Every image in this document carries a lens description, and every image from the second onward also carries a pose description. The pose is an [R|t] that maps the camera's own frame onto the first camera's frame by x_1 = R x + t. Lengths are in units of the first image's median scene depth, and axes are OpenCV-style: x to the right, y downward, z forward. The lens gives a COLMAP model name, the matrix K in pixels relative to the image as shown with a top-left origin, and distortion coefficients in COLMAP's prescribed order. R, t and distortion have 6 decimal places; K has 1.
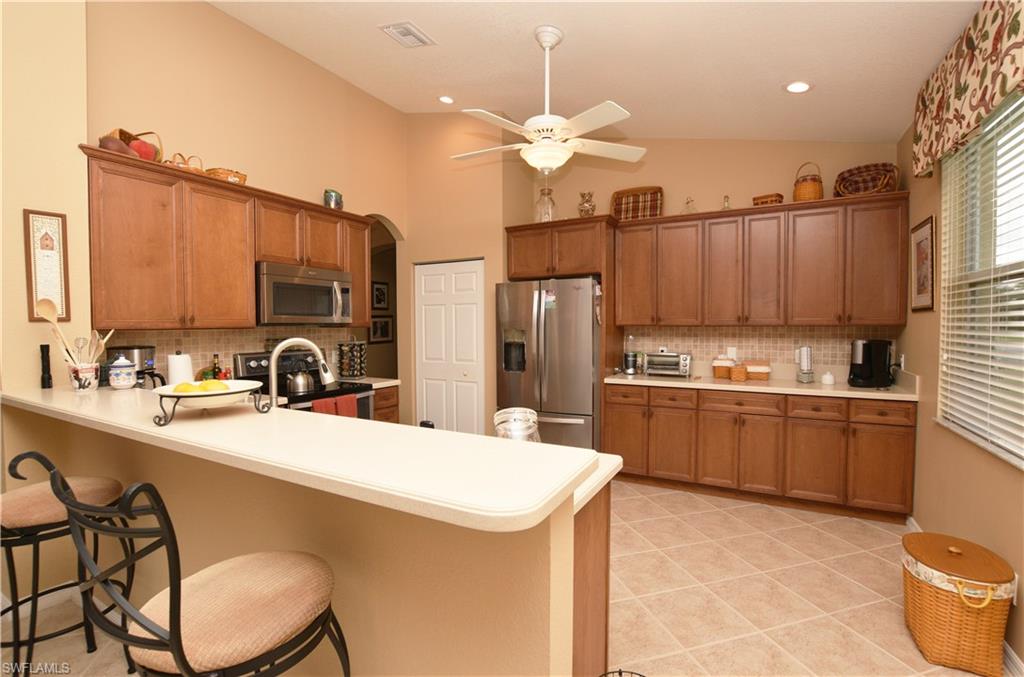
lens RADIAL K [[479.0, 0, 535.4], [0, 479.0, 333.1], [0, 0, 1]] dist [-0.001844, -0.000020]
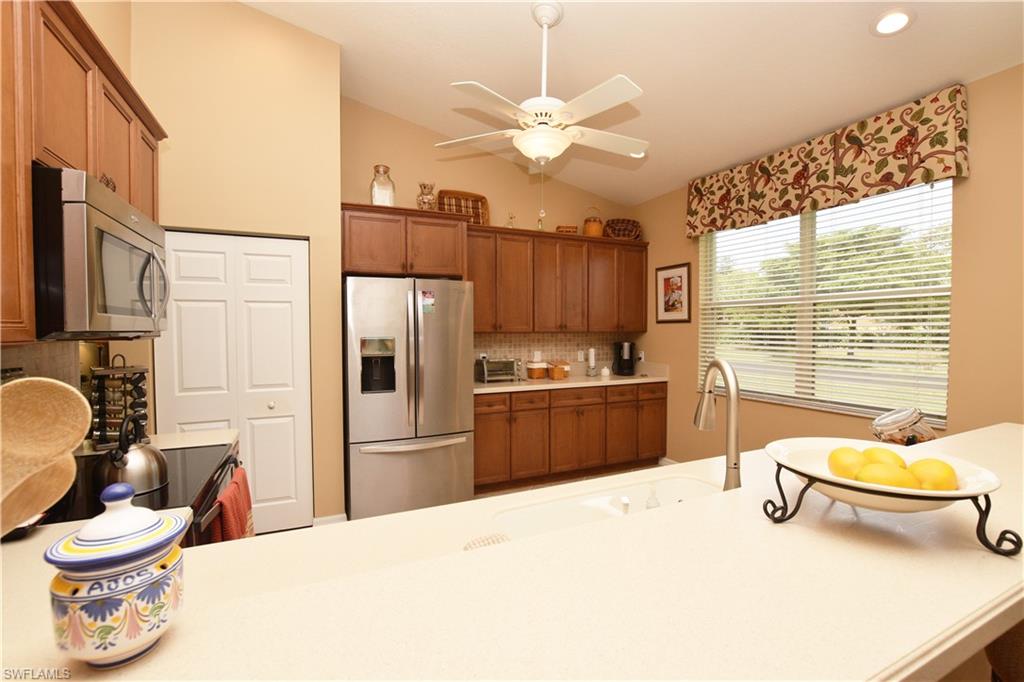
lens RADIAL K [[454.0, 0, 512.0], [0, 454.0, 341.0], [0, 0, 1]] dist [-0.025836, 0.000549]
pose [[0.599554, -0.020173, 0.800080, -0.534951], [0.016245, 0.999783, 0.013035, -0.010823], [-0.800169, 0.005182, 0.599752, 0.418956]]
